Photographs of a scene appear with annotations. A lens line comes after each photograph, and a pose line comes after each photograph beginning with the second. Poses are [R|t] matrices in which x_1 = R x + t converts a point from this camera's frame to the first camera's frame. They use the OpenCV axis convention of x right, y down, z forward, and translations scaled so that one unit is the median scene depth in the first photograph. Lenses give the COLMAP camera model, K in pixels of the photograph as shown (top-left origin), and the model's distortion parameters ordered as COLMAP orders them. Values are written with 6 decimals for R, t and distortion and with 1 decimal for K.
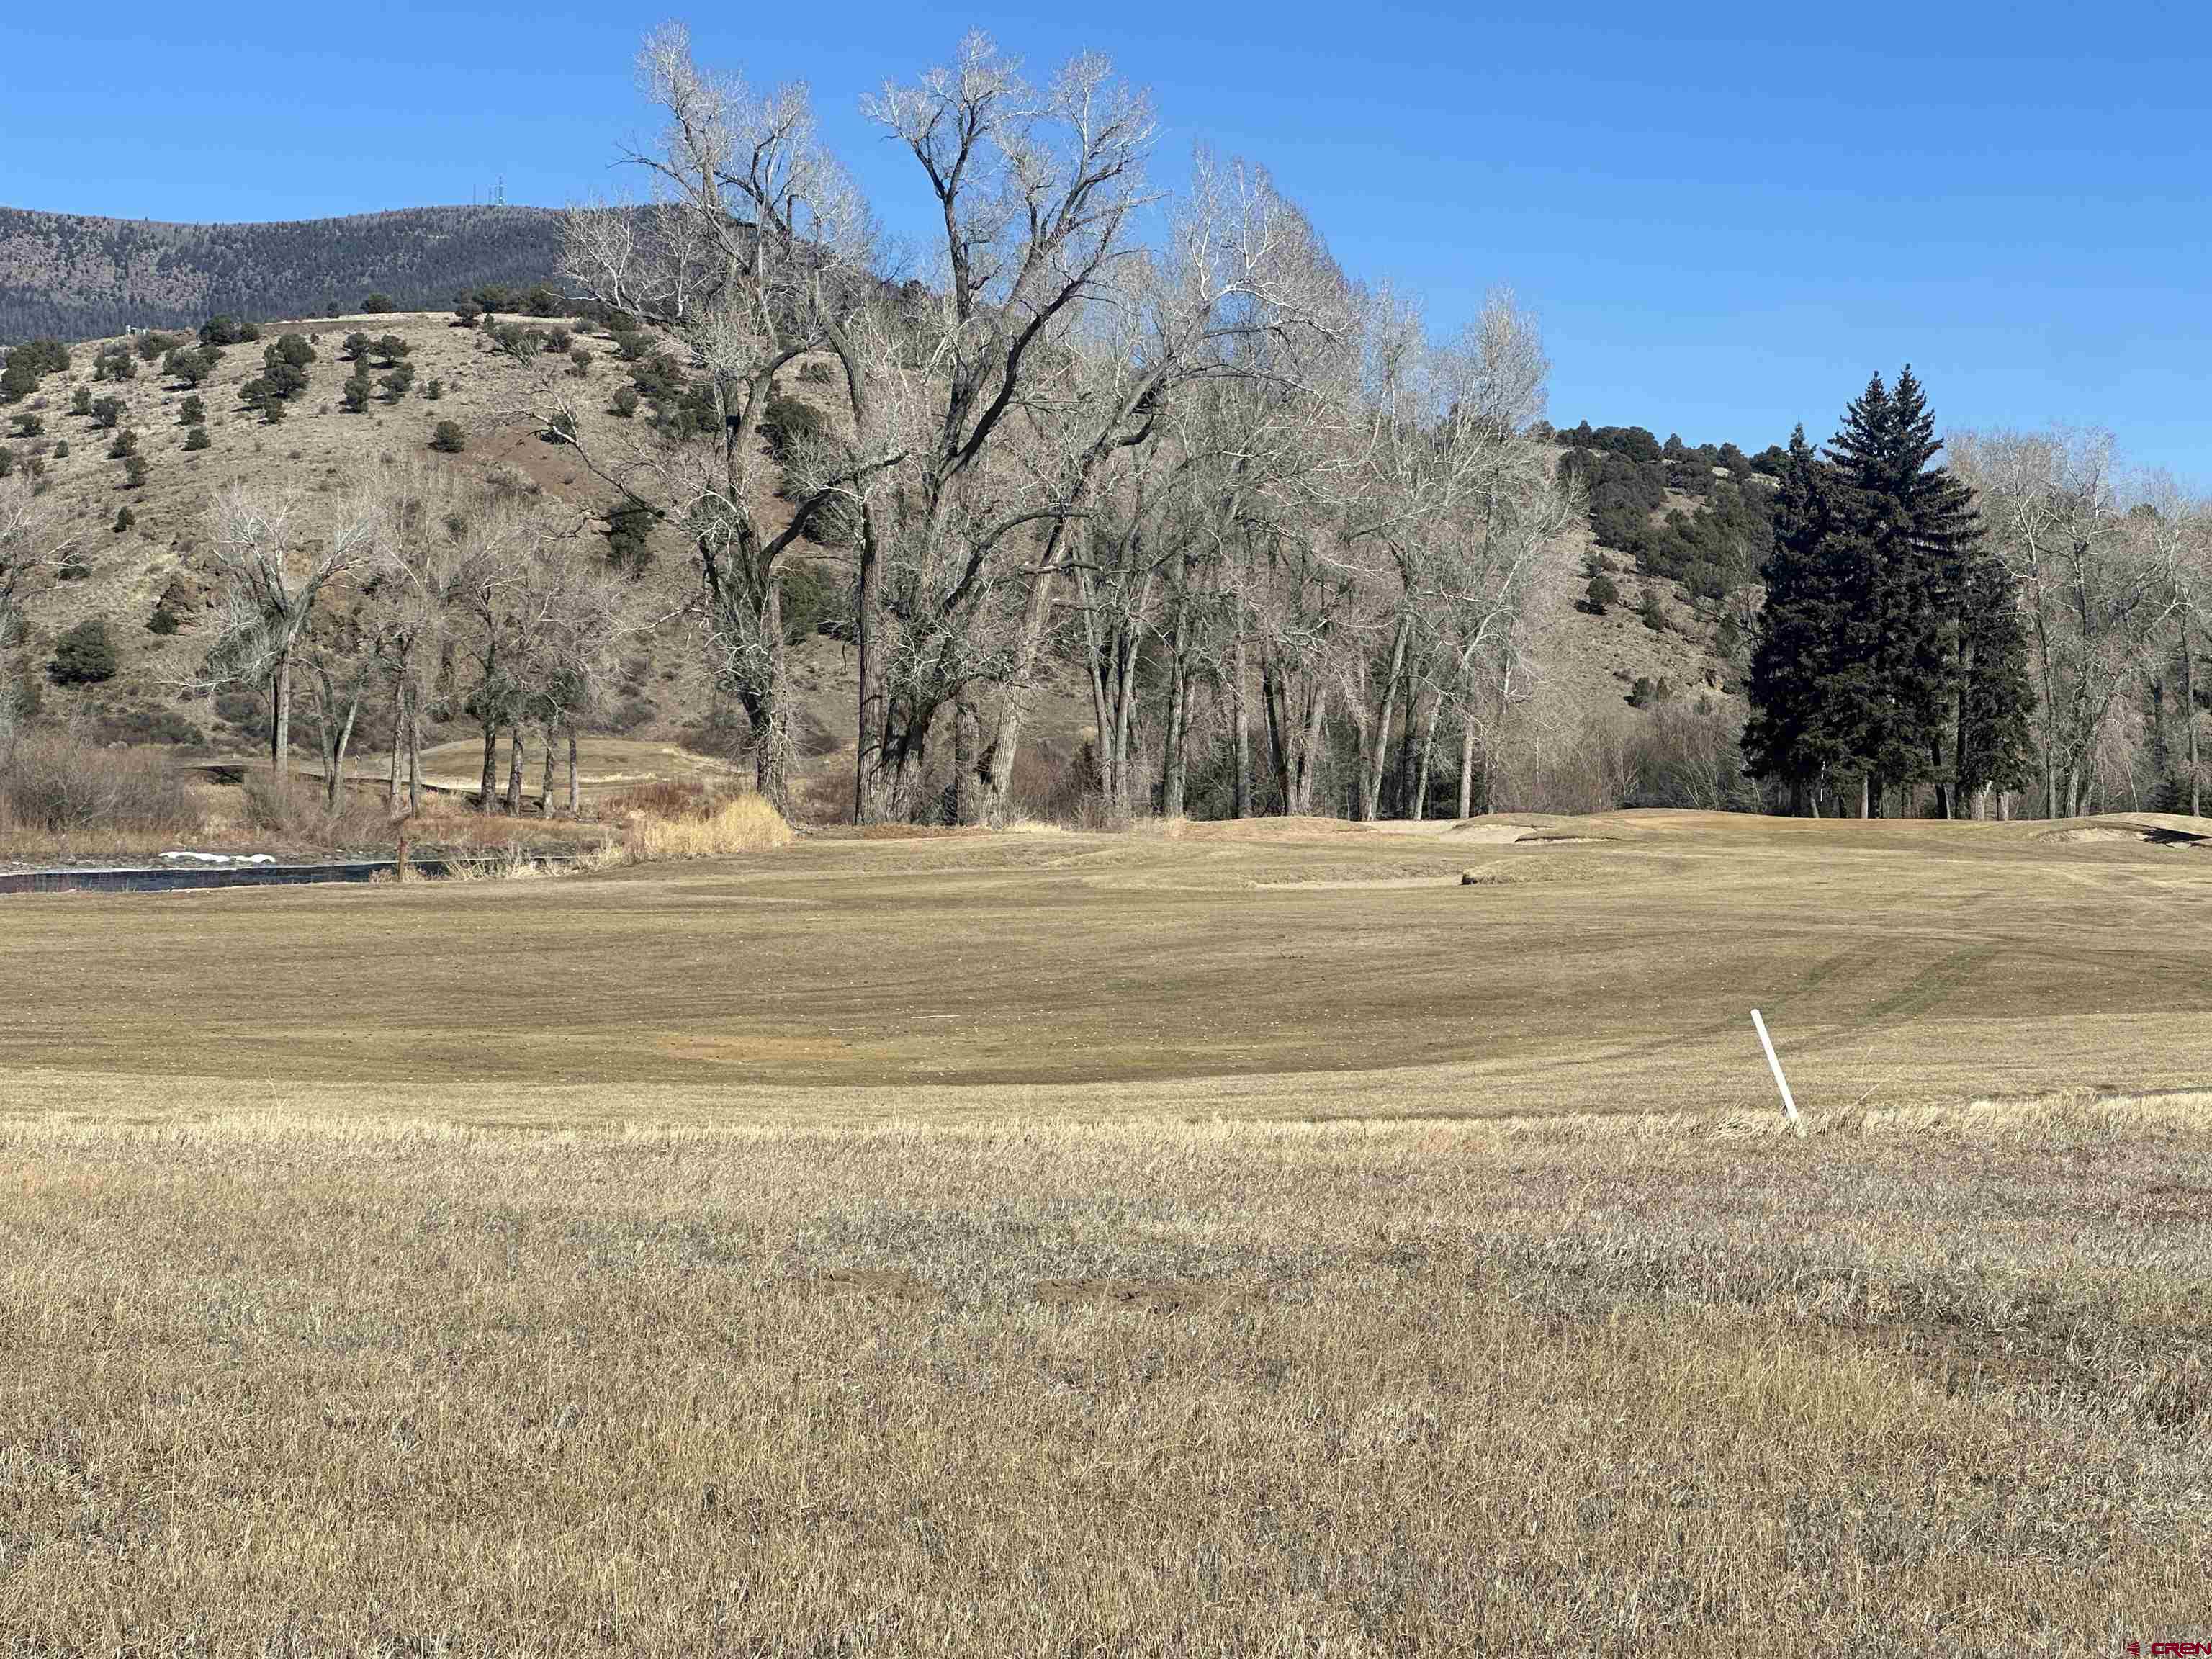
lens RADIAL K [[4928.6, 0, 1199.4], [0, 4928.6, 833.5], [0, 0, 1]] dist [0.073240, 0.697280]
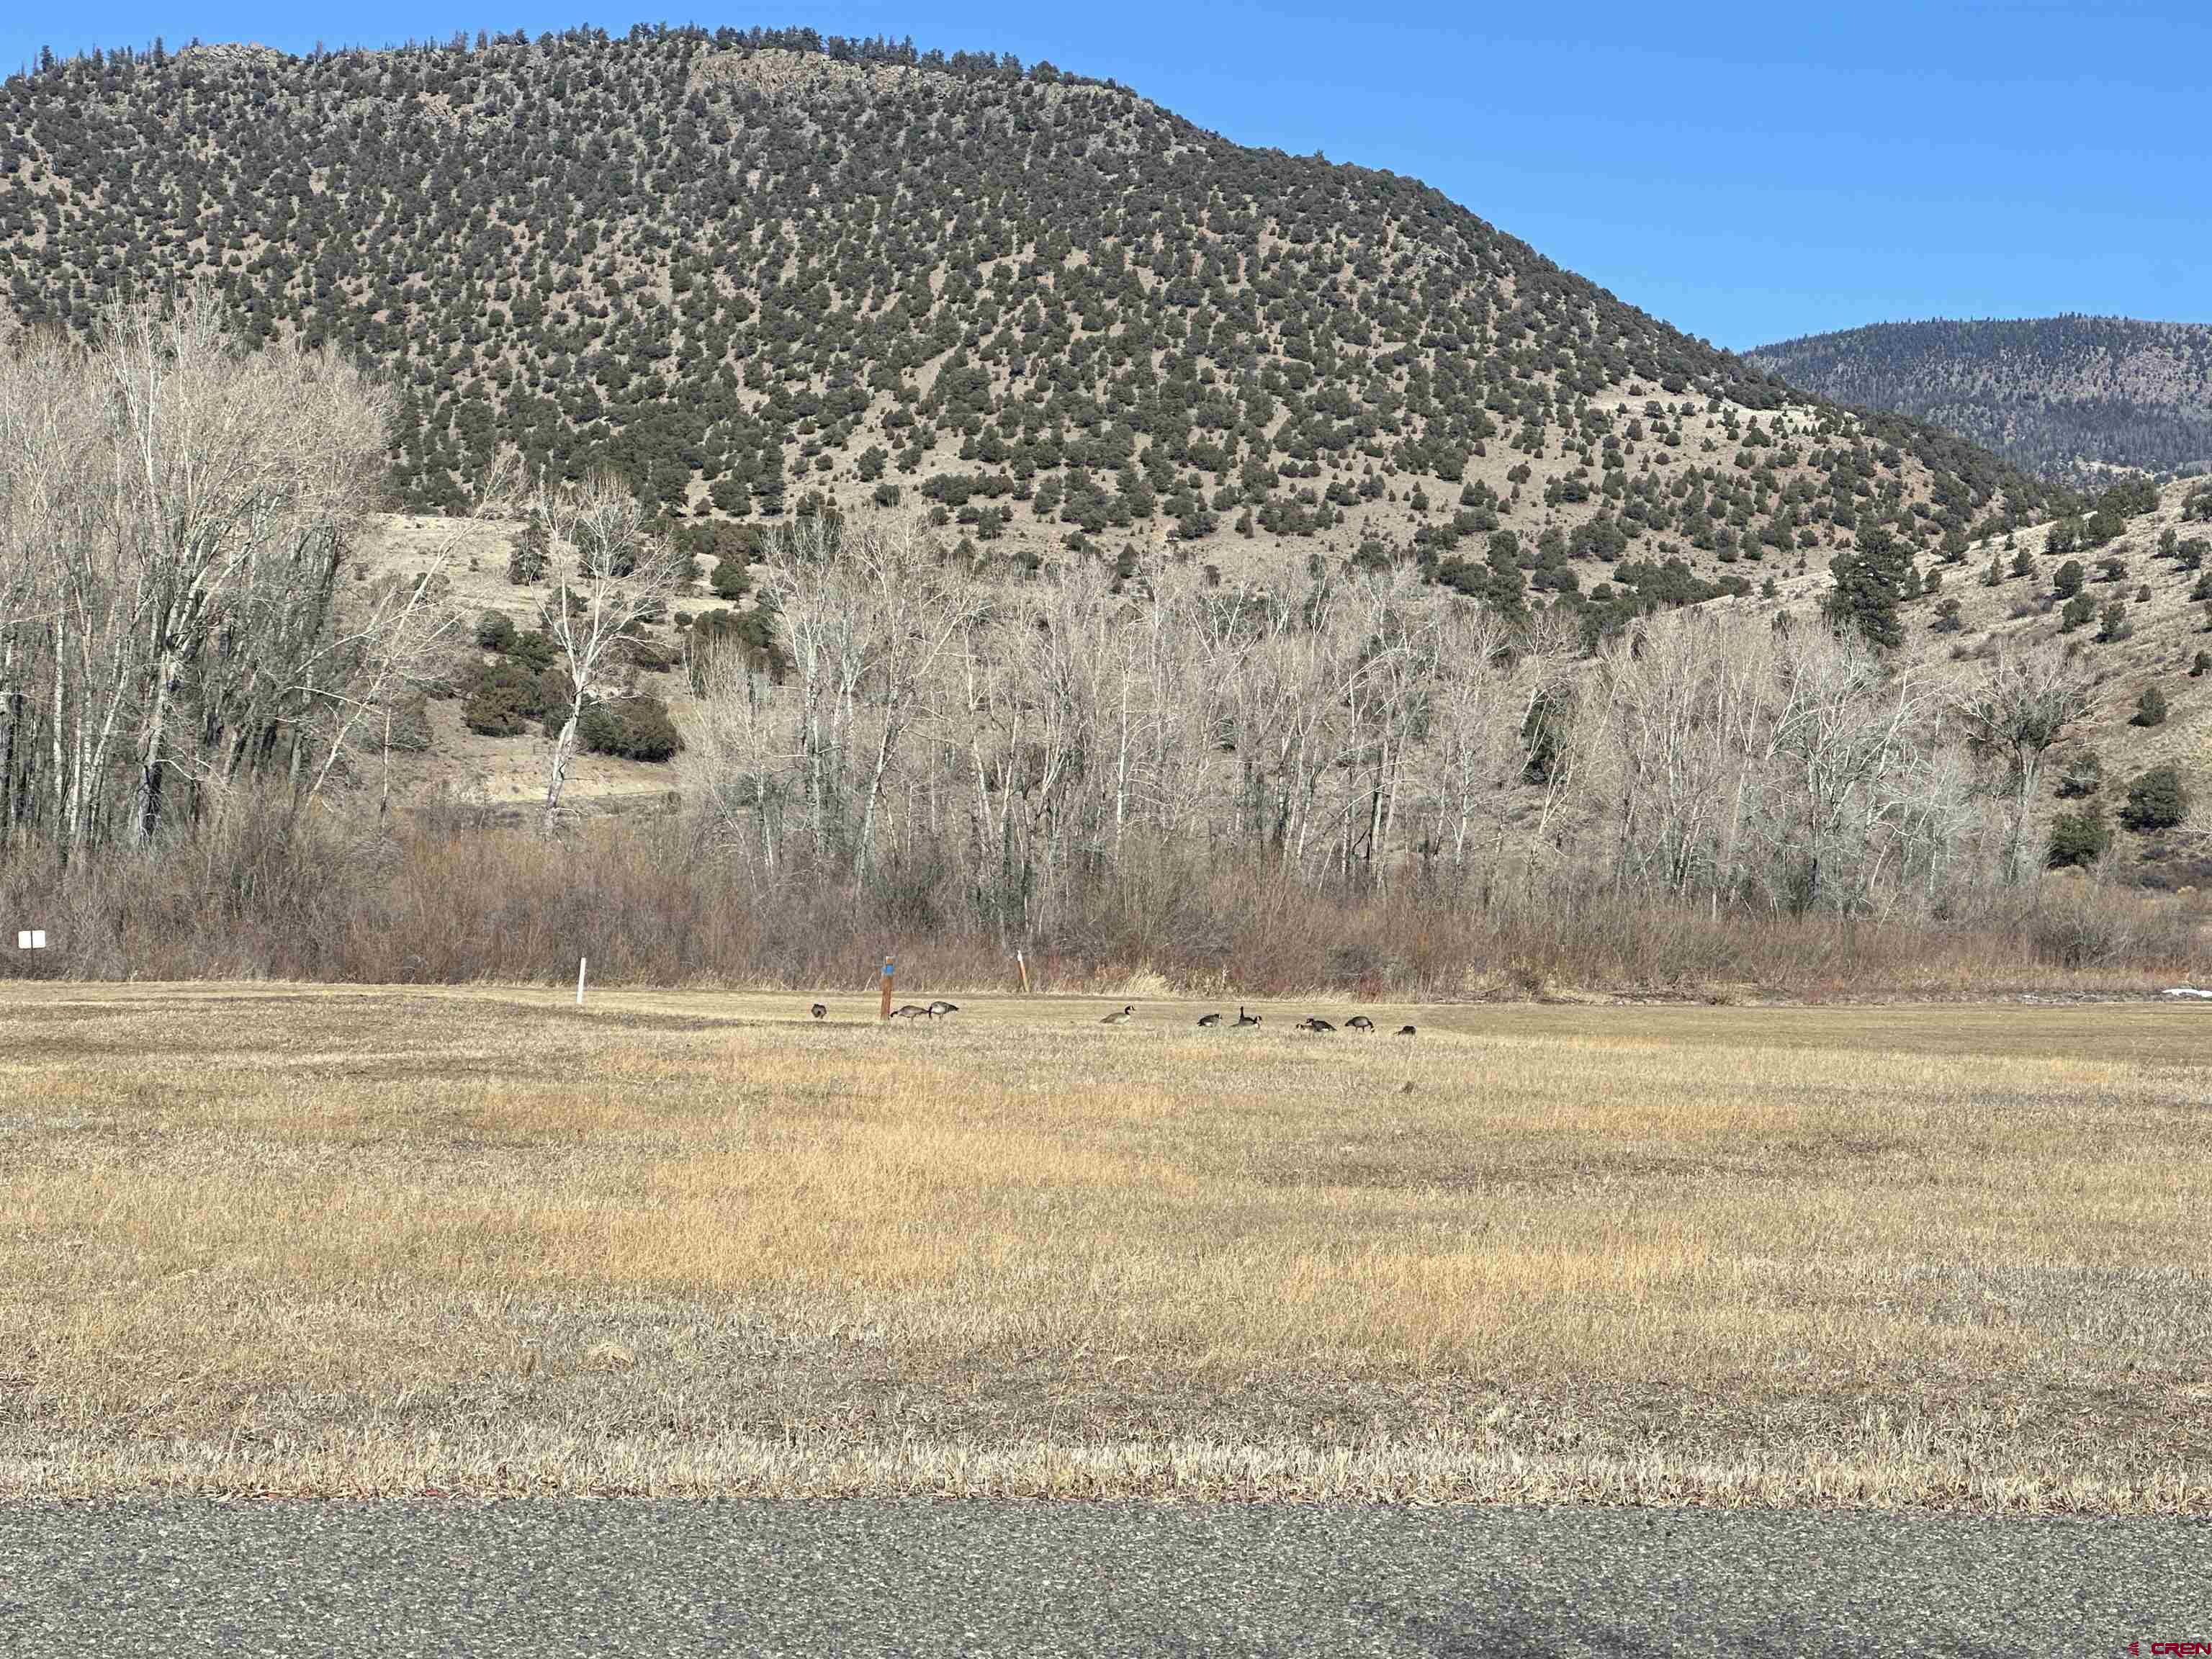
lens RADIAL K [[5468.5, 0, 1106.0], [0, 5468.5, 829.5], [0, 0, 1]] dist [-0.351959, 8.210477]
pose [[0.911356, -0.003735, -0.411602, 0.036863], [-0.008054, 0.999606, -0.026905, 0.001447], [0.411540, 0.027835, 0.910967, -0.096906]]
